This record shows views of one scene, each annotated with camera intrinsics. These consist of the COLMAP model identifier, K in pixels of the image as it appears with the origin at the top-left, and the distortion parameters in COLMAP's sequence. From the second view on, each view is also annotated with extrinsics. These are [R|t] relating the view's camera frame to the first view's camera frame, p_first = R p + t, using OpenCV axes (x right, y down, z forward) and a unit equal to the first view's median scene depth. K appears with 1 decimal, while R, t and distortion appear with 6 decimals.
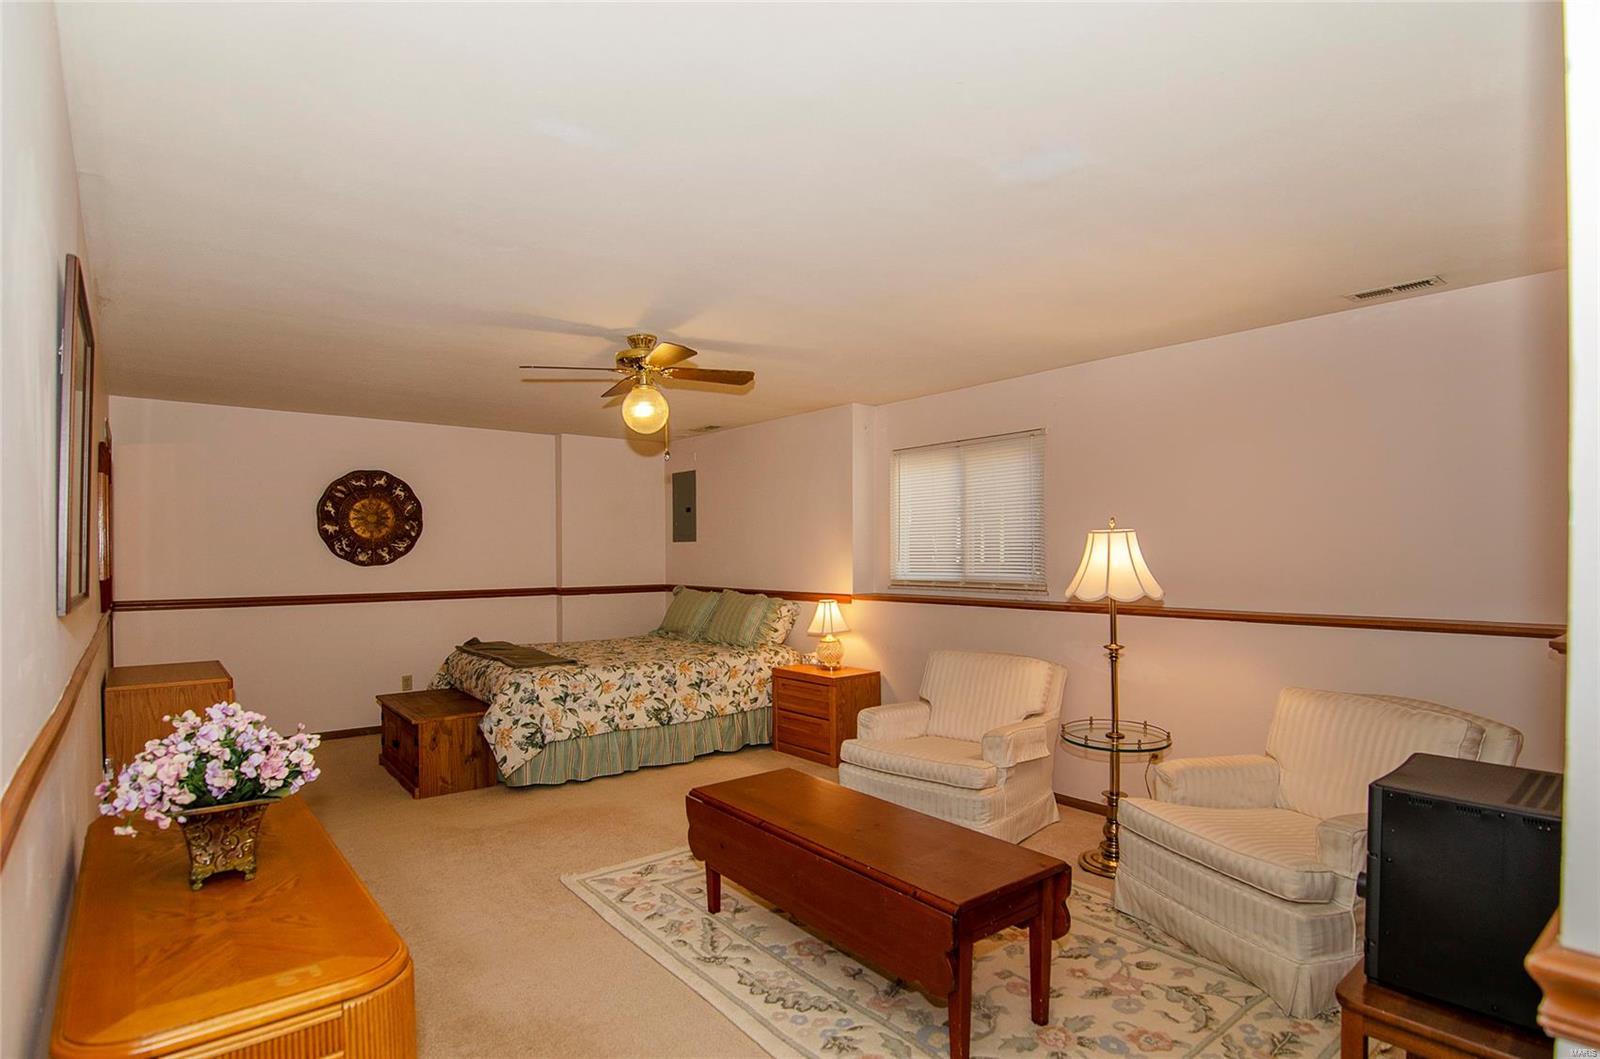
lens RADIAL K [[830.0, 0, 827.9], [0, 830.0, 511.7], [0, 0, 1]] dist [-0.002365, -0.000513]
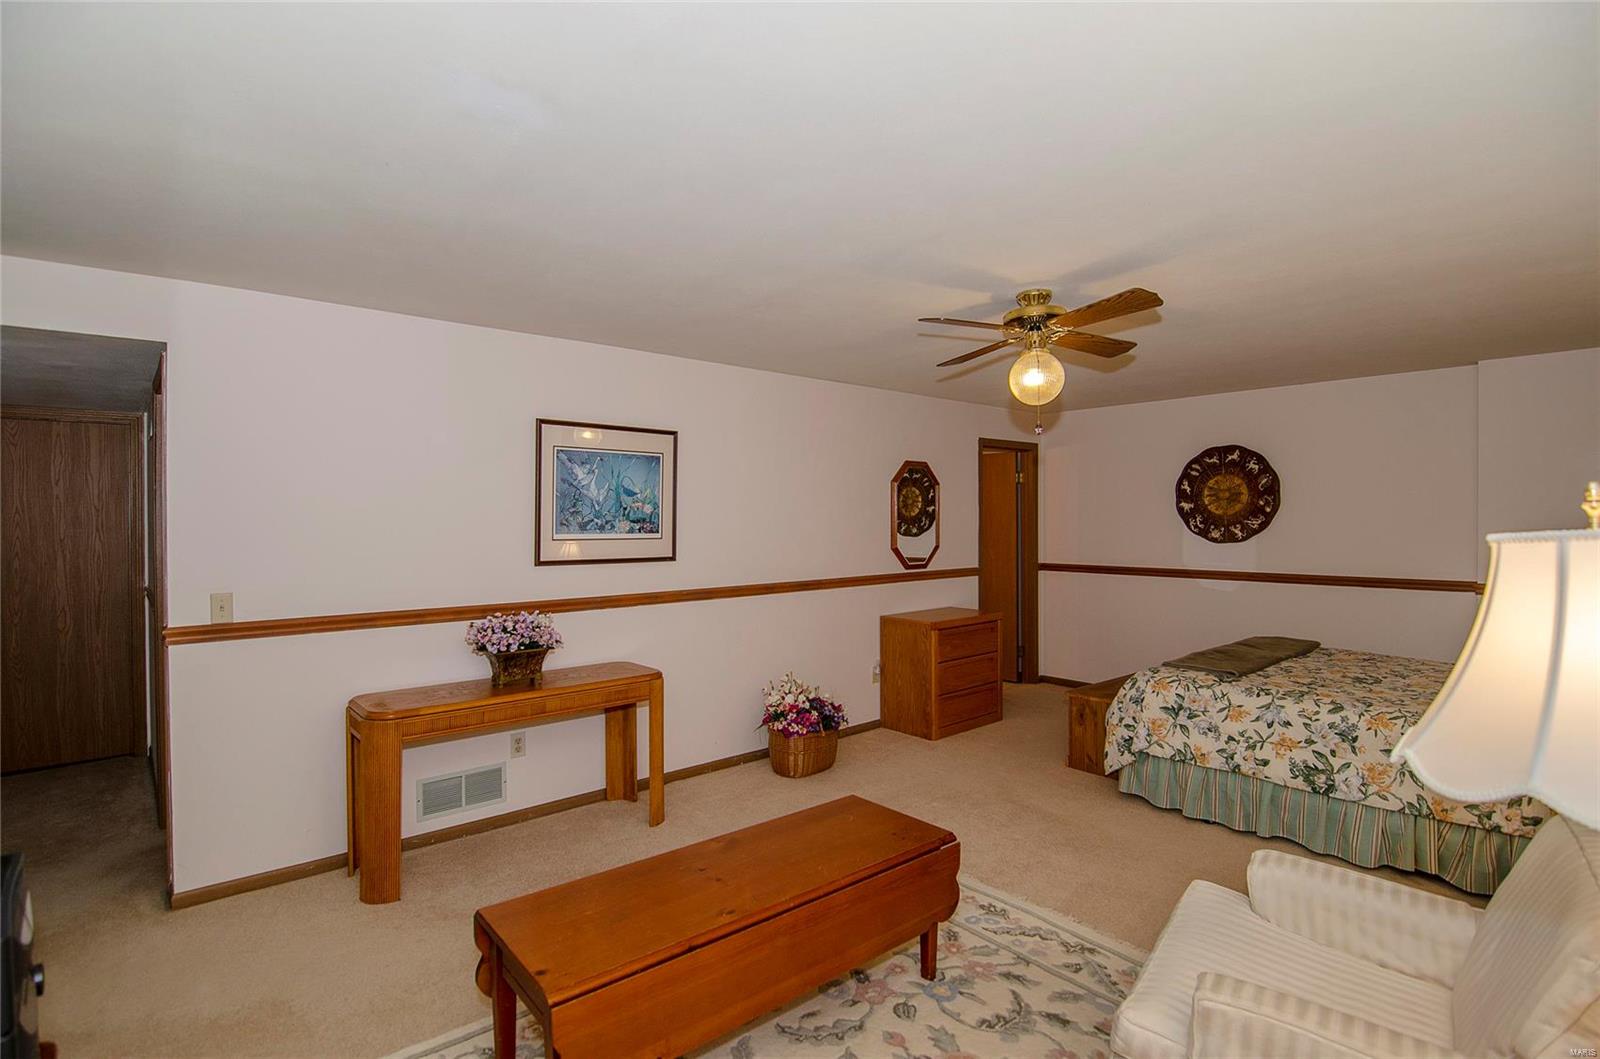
lens RADIAL K [[791.4, 0, 807.3], [0, 791.4, 518.4], [0, 0, 1]] dist [-0.002159, -0.001495]
pose [[0.013627, 0.005007, -0.999895, 0.434237], [0.051618, 0.998651, 0.005705, 0.006085], [0.998574, -0.051691, 0.013350, 0.569858]]
